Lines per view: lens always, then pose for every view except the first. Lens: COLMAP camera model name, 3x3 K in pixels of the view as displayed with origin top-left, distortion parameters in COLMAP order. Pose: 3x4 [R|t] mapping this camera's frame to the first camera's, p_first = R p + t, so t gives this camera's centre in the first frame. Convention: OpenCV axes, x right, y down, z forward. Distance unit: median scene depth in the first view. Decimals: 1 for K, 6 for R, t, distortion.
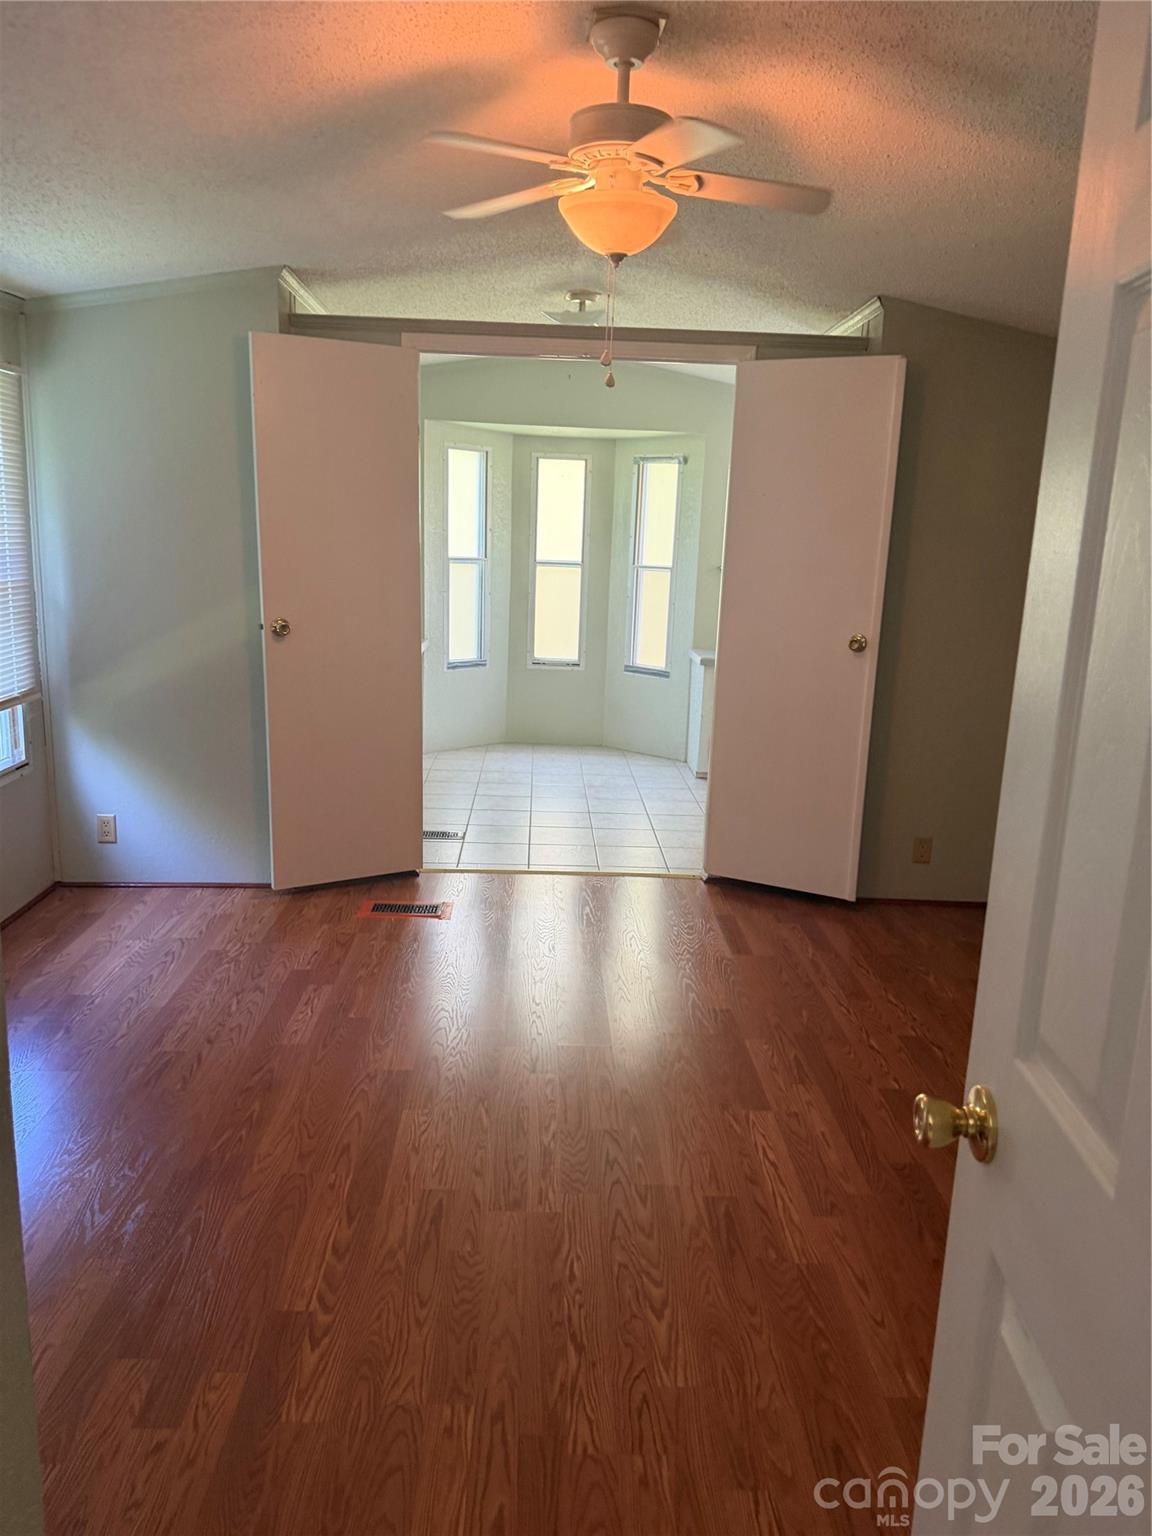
lens RADIAL K [[1085.9, 0, 573.4], [0, 1085.9, 771.7], [0, 0, 1]] dist [0.014195, -0.000173]
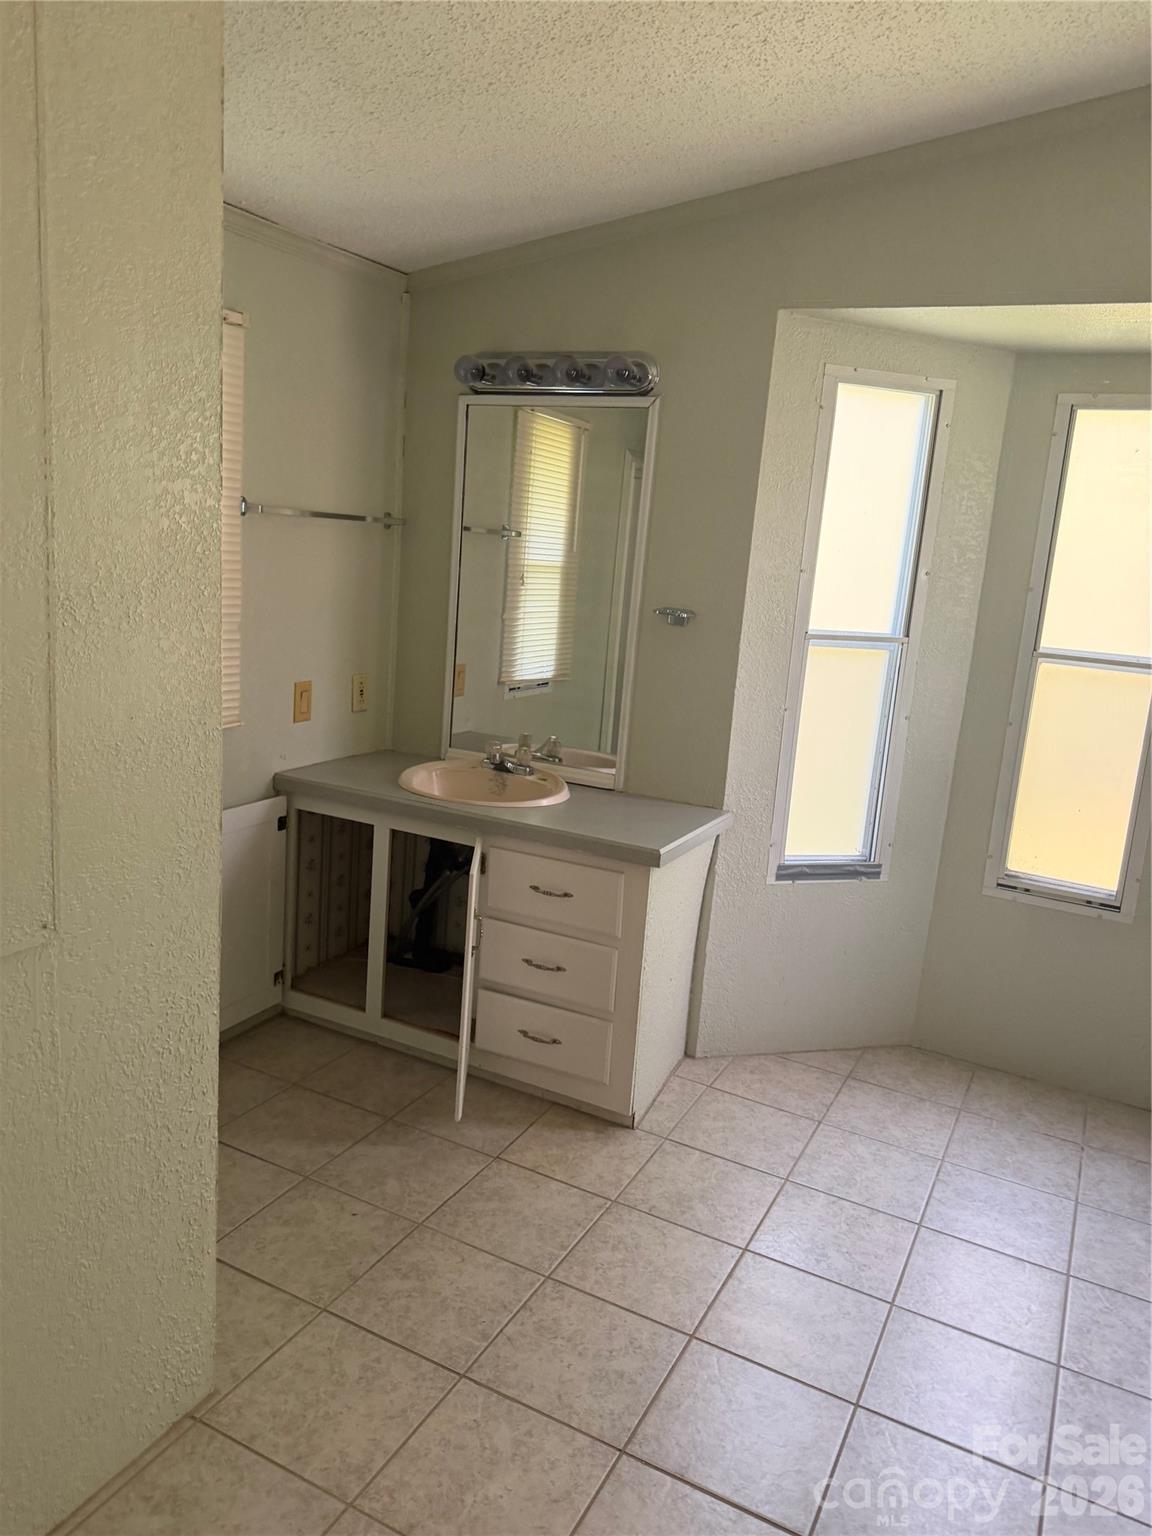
lens RADIAL K [[1085.9, 0, 571.9], [0, 1085.9, 756.9], [0, 0, 1]] dist [0.014195, -0.000173]
pose [[0.864410, 0.123659, -0.487344, 0.020905], [-0.152679, 0.988072, -0.020095, -0.118404], [0.479046, 0.091778, 0.872979, 0.553860]]
